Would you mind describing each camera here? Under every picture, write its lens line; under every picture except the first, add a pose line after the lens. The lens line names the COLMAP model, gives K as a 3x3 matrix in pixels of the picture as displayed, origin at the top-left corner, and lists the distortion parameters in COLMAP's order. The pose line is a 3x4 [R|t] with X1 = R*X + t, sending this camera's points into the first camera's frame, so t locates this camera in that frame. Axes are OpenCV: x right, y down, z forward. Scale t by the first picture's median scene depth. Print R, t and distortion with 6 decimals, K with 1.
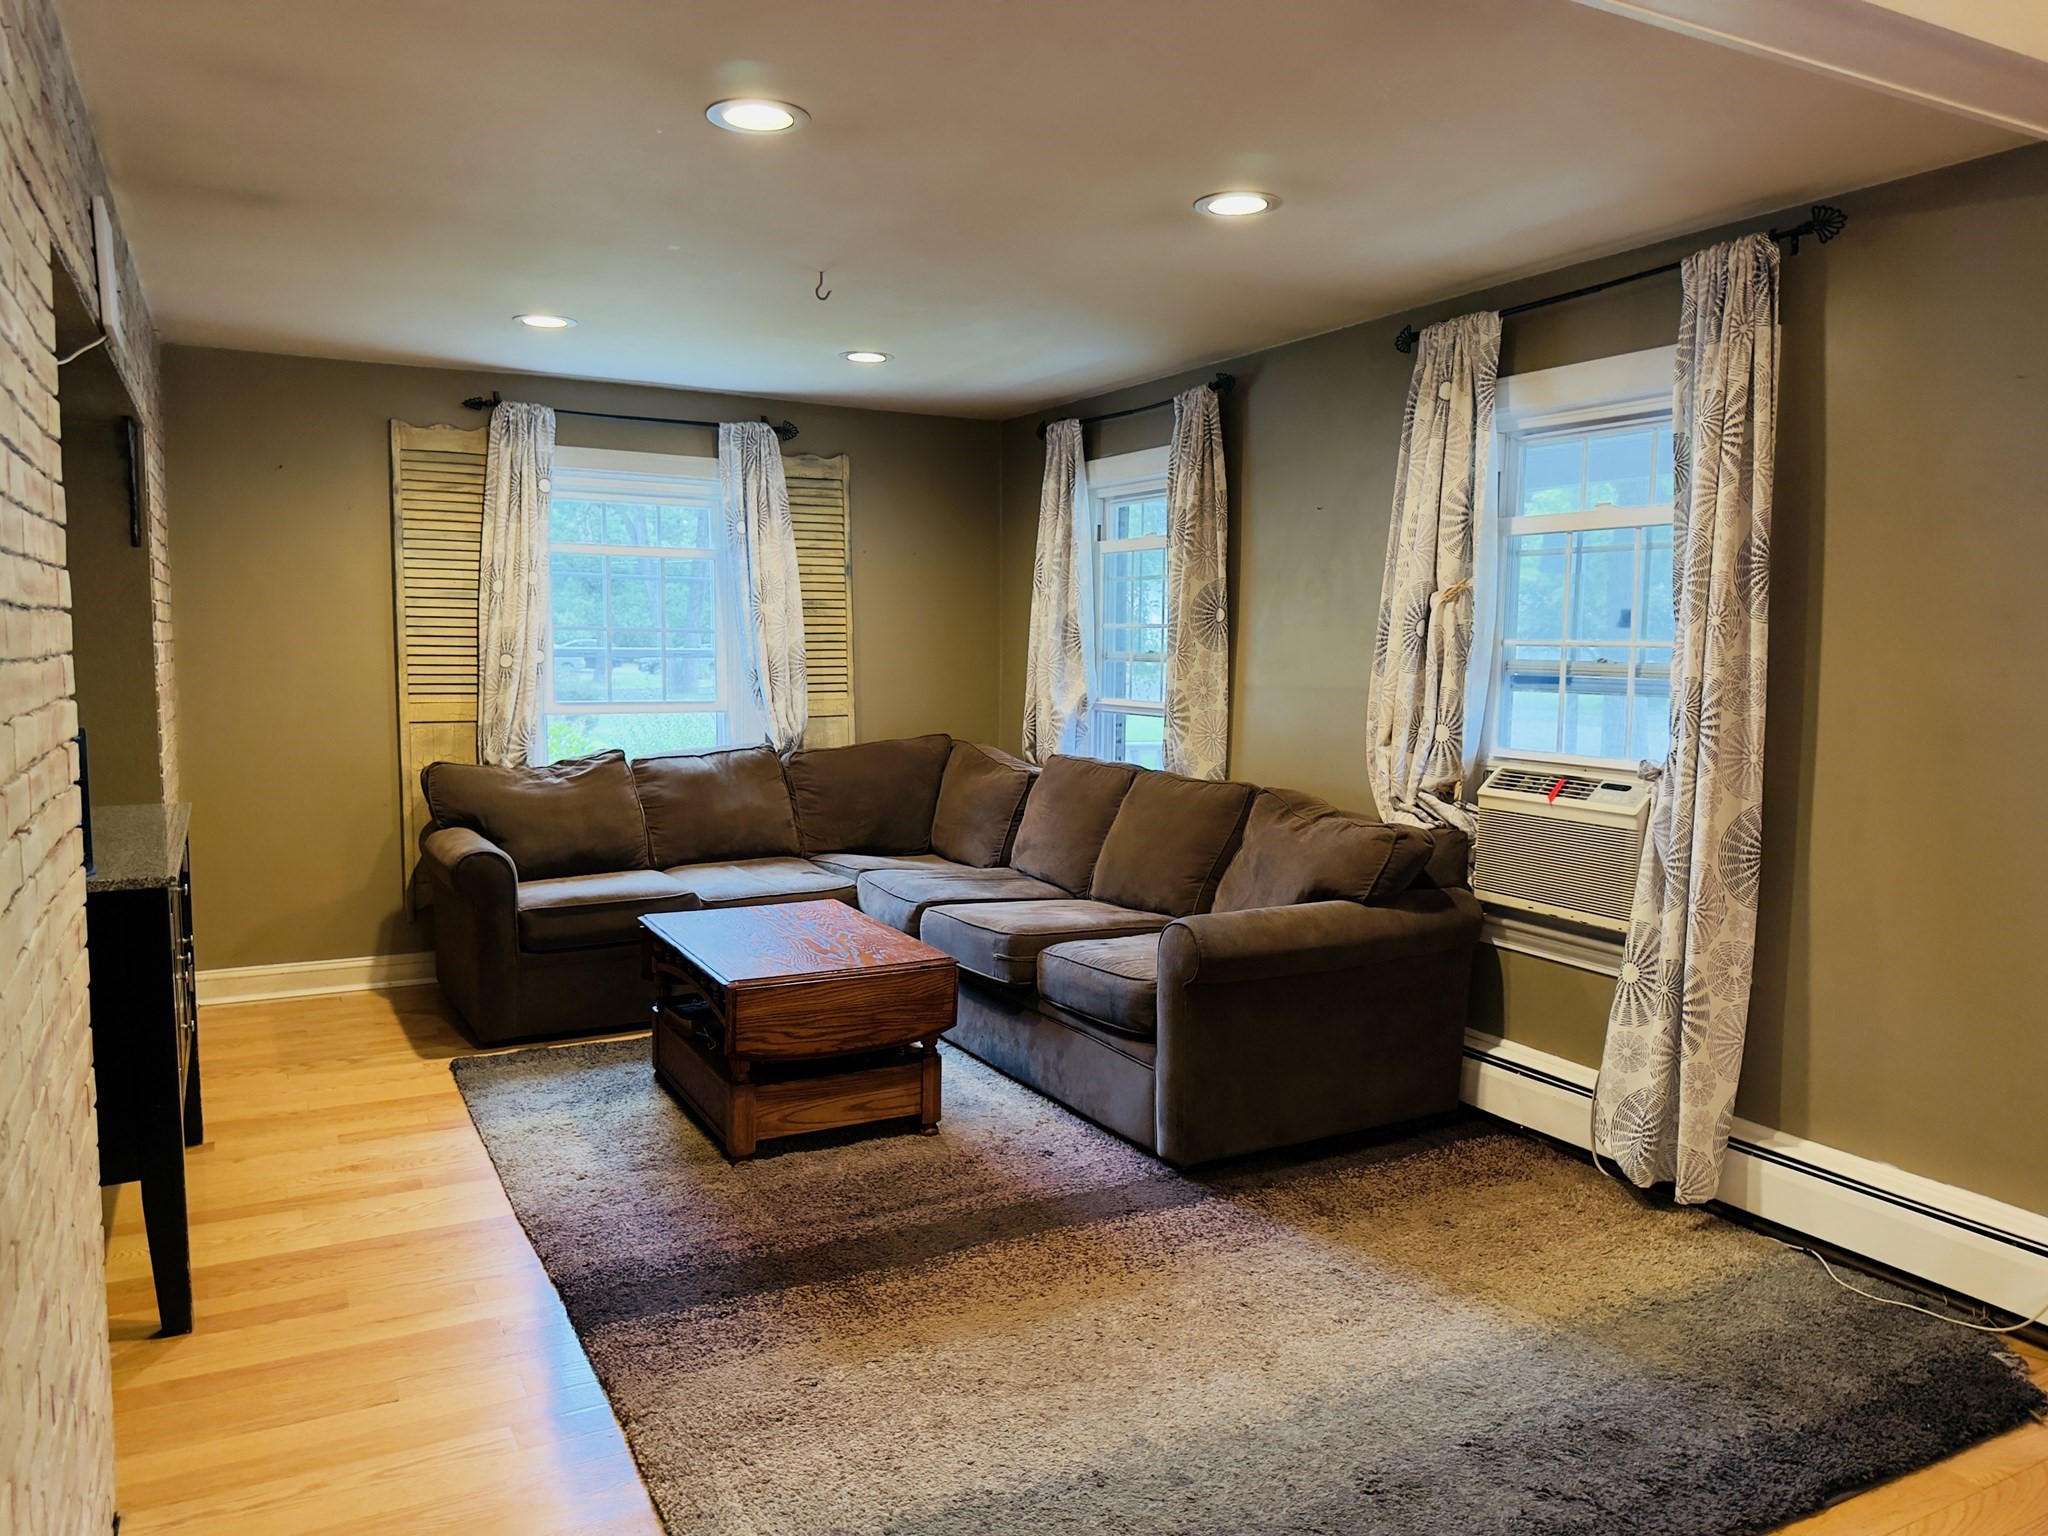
lens RADIAL K [[1435.2, 0, 1024.0], [0, 1435.2, 768.0], [0, 0, 1]] dist [0.107545, -0.209852]
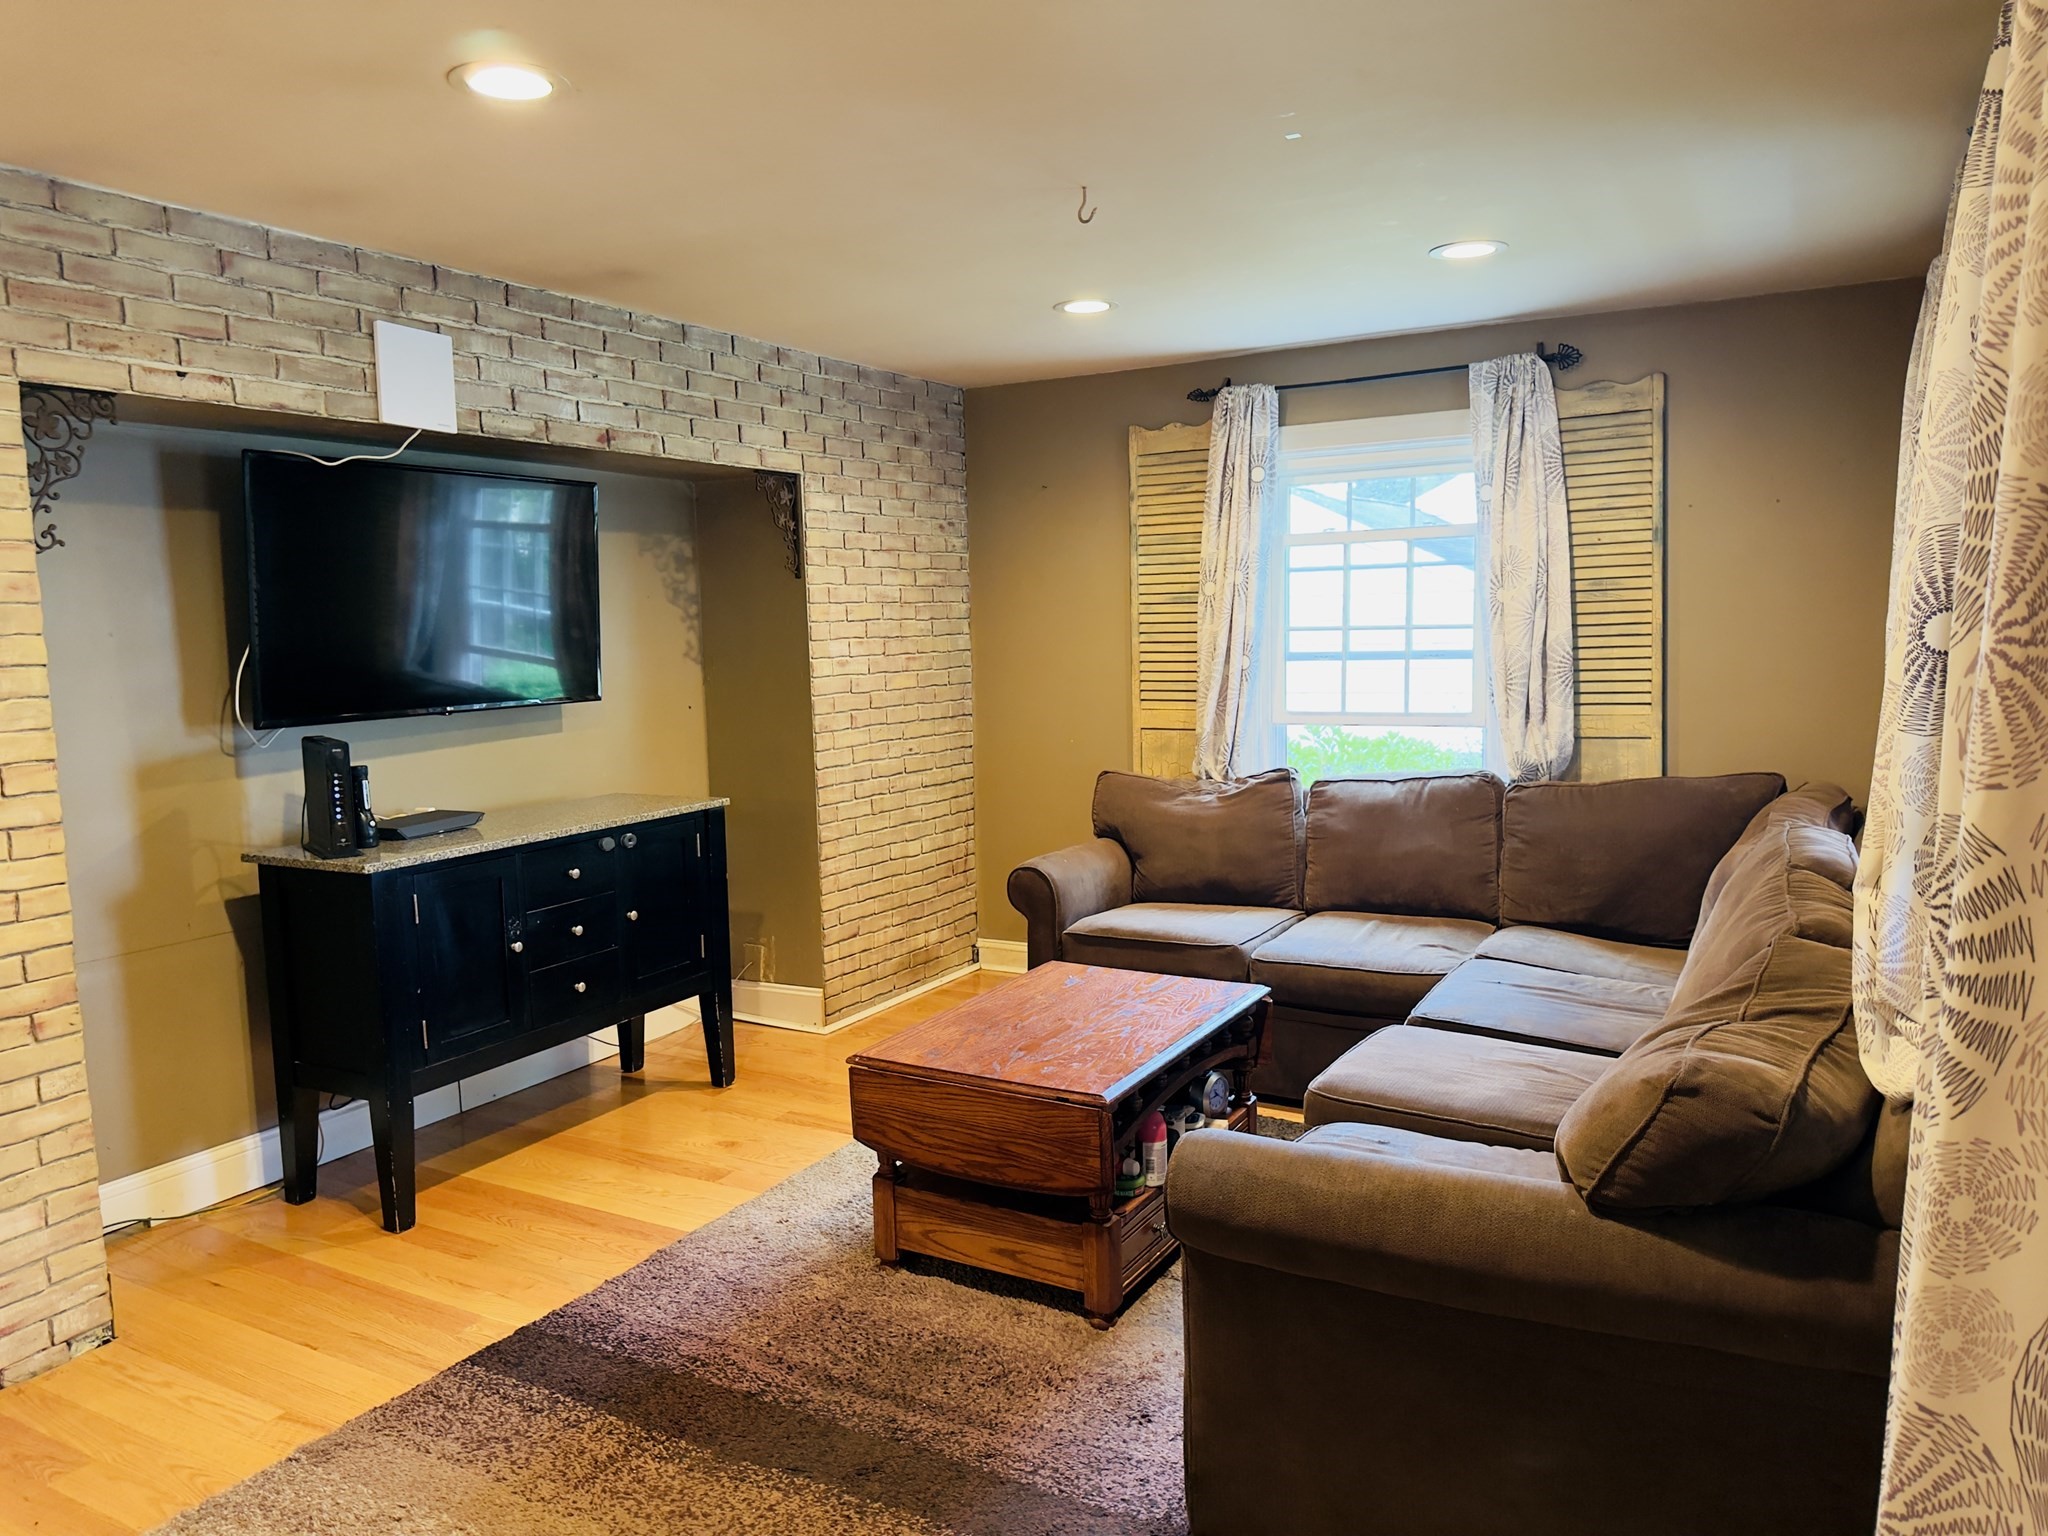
lens RADIAL K [[1435.2, 0, 1024.0], [0, 1435.2, 768.0], [0, 0, 1]] dist [0.107545, -0.209852]
pose [[0.528844, 0.064211, -0.846286, 0.376380], [-0.047161, 0.997817, 0.046237, -0.046349], [0.847407, 0.015460, 0.530718, 0.404400]]
